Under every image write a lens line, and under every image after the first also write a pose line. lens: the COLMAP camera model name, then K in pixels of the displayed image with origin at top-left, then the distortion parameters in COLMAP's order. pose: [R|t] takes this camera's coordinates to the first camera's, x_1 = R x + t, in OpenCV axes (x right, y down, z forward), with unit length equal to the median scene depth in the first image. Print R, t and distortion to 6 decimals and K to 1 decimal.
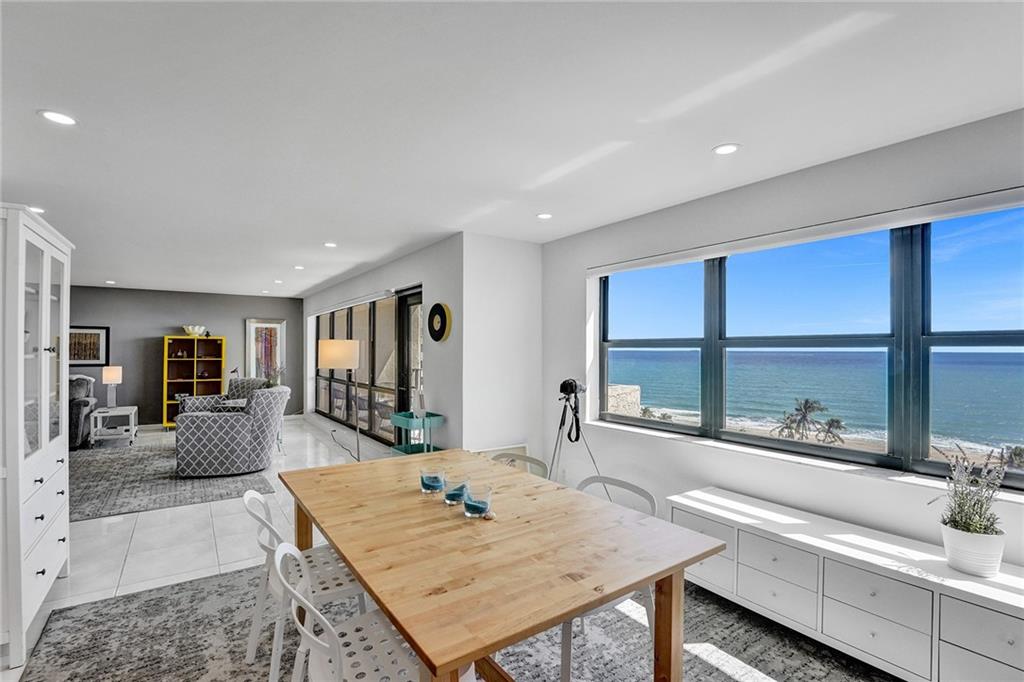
lens RADIAL K [[474.7, 0, 517.4], [0, 474.7, 347.2], [0, 0, 1]] dist [-0.026801, 0.004064]
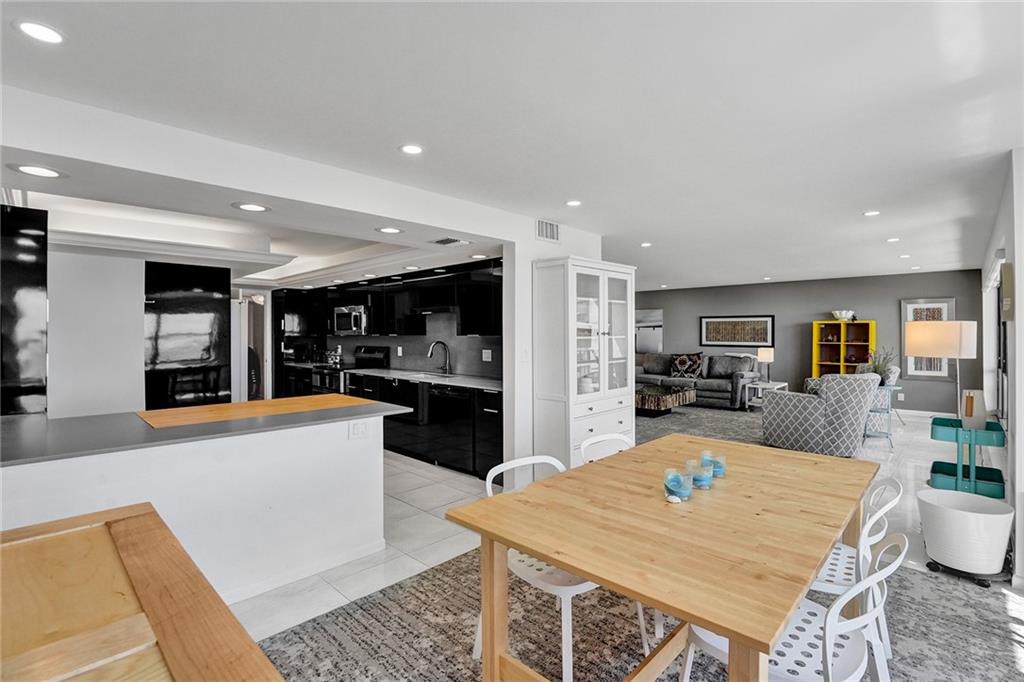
lens RADIAL K [[474.7, 0, 515.1], [0, 474.7, 336.3], [0, 0, 1]] dist [-0.026801, 0.004064]
pose [[0.189701, 0.004120, -0.981833, 0.368369], [0.005518, 0.999971, 0.005262, 0.002568], [0.981826, -0.006416, 0.189673, 0.210642]]
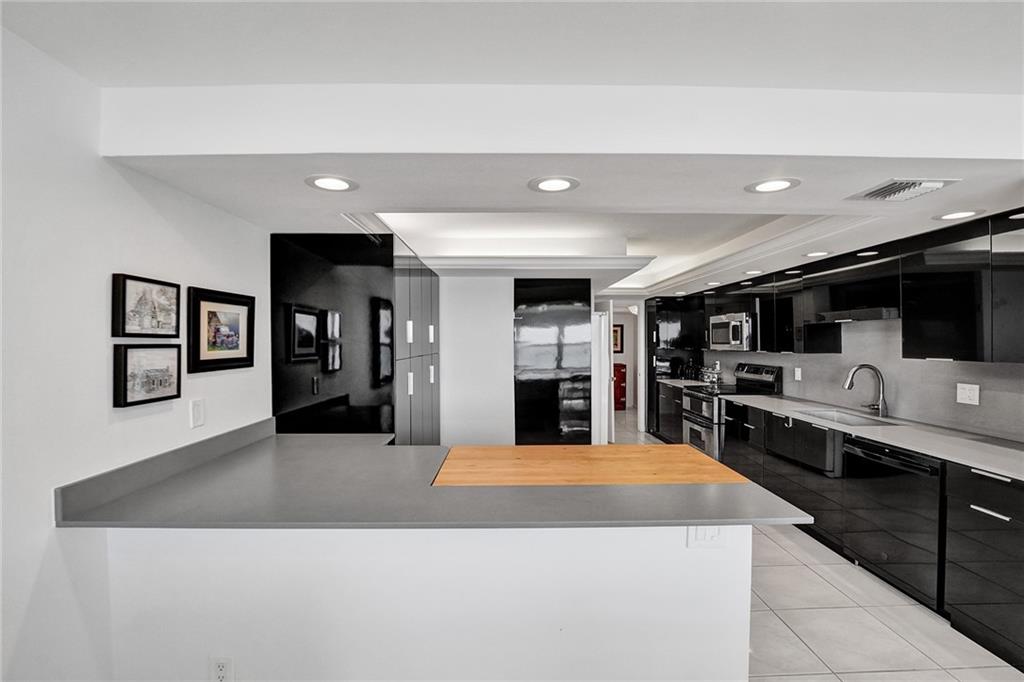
lens RADIAL K [[474.7, 0, 515.0], [0, 474.7, 346.5], [0, 0, 1]] dist [-0.026801, 0.004064]
pose [[-0.563075, 0.010109, -0.826344, 0.047637], [0.003861, 0.999946, 0.009602, -0.022006], [0.826396, 0.002216, -0.563084, 0.207056]]
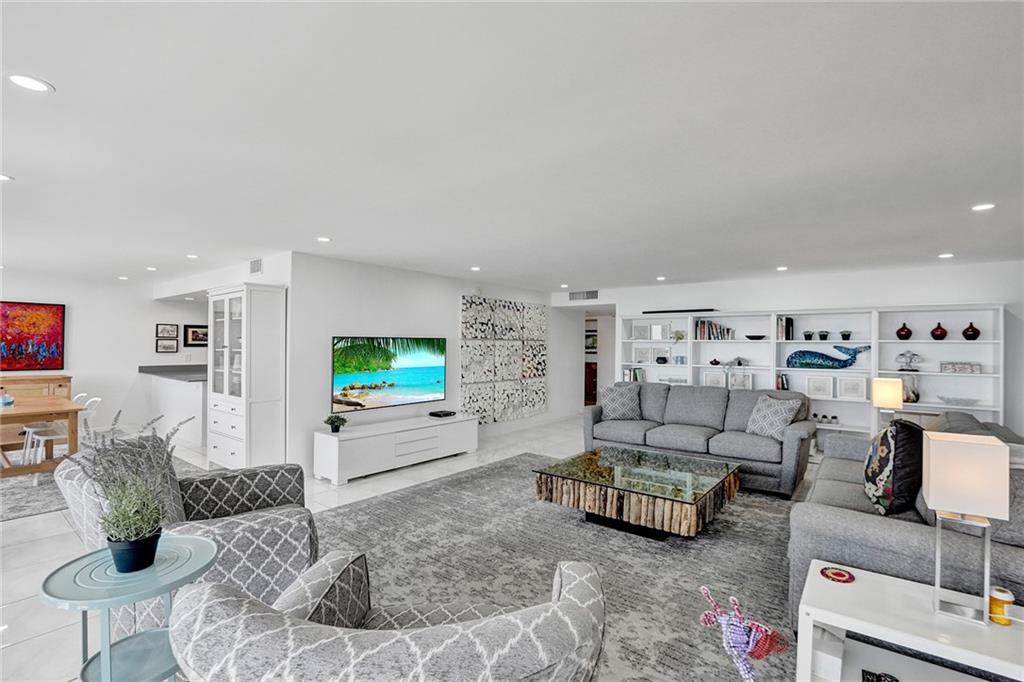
lens RADIAL K [[474.7, 0, 513.5], [0, 474.7, 336.5], [0, 0, 1]] dist [-0.026801, 0.004064]
pose [[-0.958222, -0.014328, -0.285665, -0.978009], [-0.009257, 0.999775, -0.019094, -0.007886], [0.285874, -0.015652, -0.958139, 1.997975]]
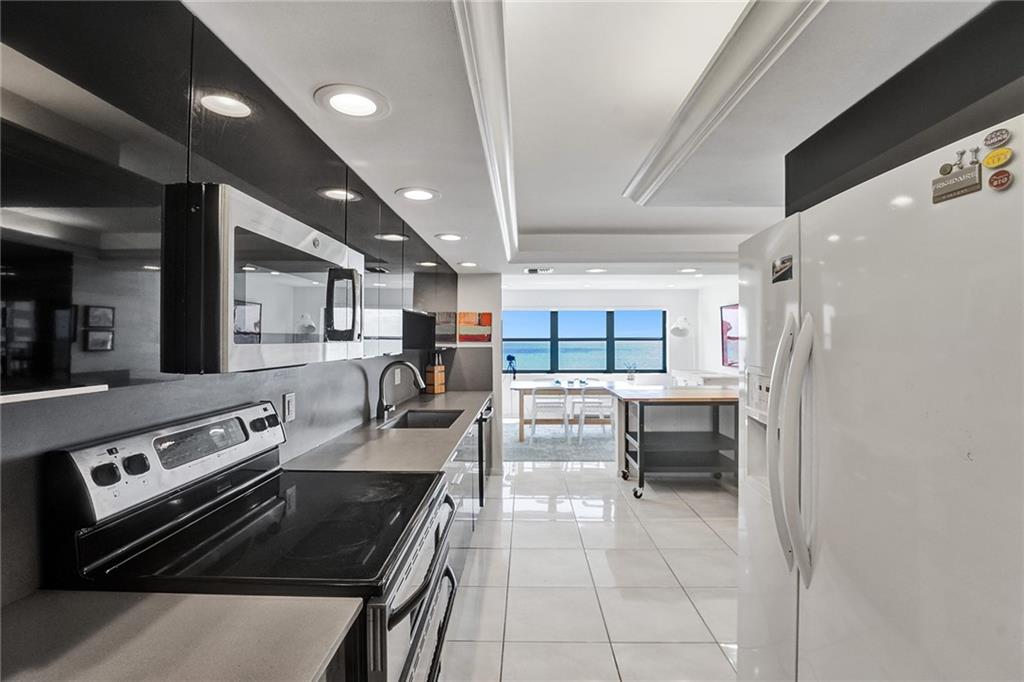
lens RADIAL K [[474.7, 0, 513.1], [0, 474.7, 340.9], [0, 0, 1]] dist [-0.026801, 0.004064]
pose [[0.591178, -0.005298, 0.806523, -1.619017], [0.001376, 0.999984, 0.005561, -0.016339], [-0.806540, -0.002177, 0.591176, -0.391425]]
